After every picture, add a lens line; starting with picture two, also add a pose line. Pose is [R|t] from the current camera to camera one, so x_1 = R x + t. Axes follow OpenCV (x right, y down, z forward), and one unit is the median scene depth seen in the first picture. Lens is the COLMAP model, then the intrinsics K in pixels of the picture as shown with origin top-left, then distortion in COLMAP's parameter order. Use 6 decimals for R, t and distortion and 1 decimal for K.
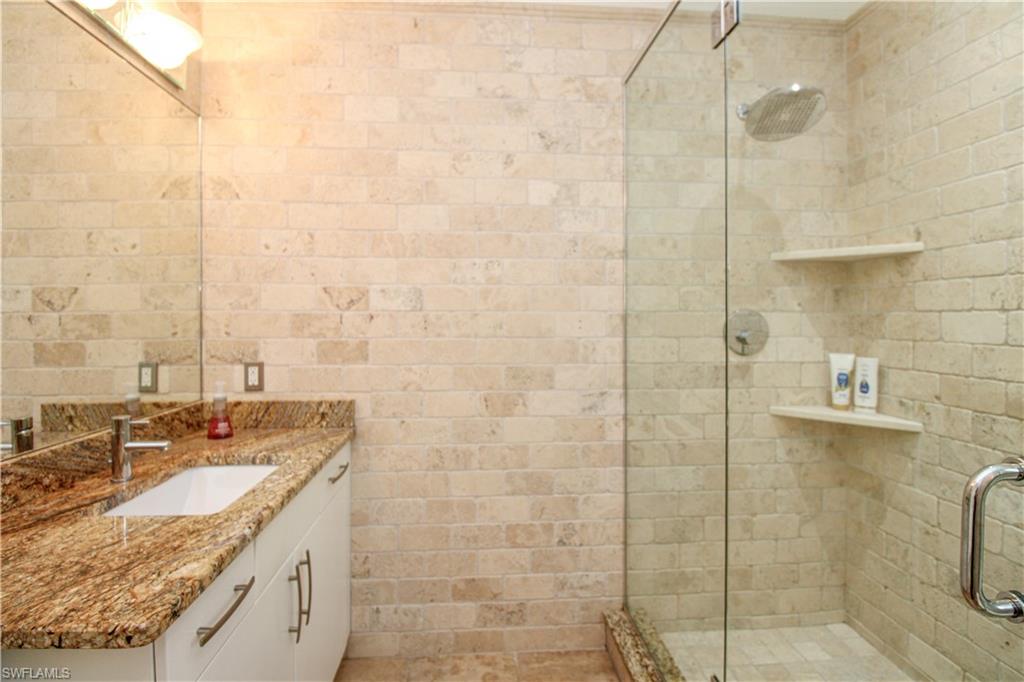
lens RADIAL K [[493.6, 0, 508.3], [0, 493.6, 320.1], [0, 0, 1]] dist [-0.000124, -0.012940]
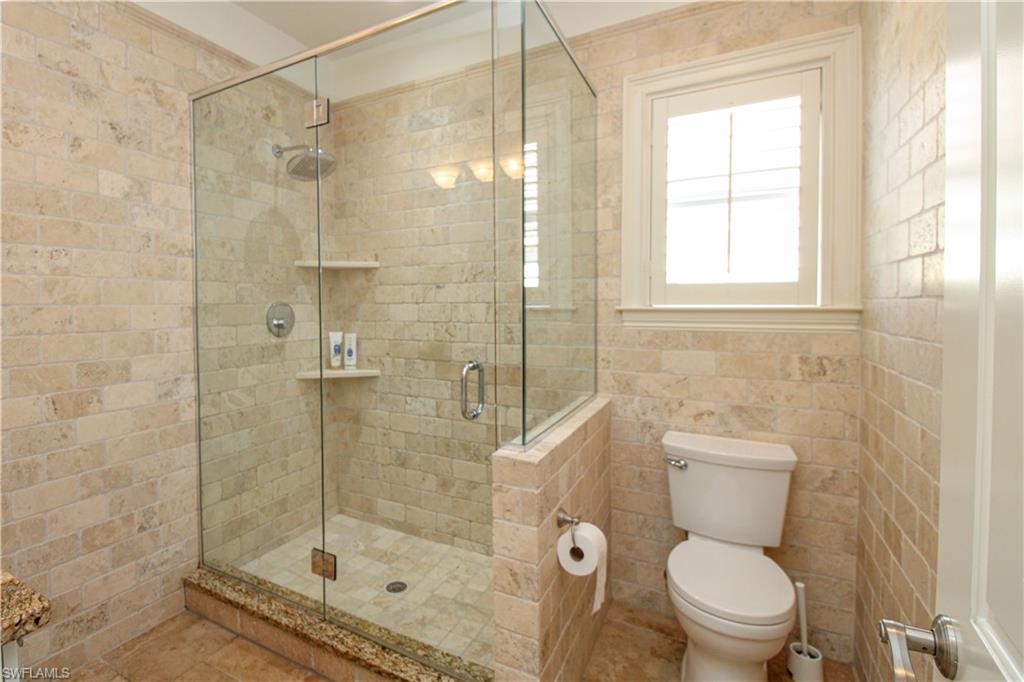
lens RADIAL K [[493.6, 0, 508.3], [0, 493.6, 320.1], [0, 0, 1]] dist [-0.000124, -0.012940]
pose [[0.447276, -0.032339, 0.893811, -0.451515], [0.010213, 0.999466, 0.031051, -0.008888], [-0.894338, -0.004760, 0.447367, -0.142538]]
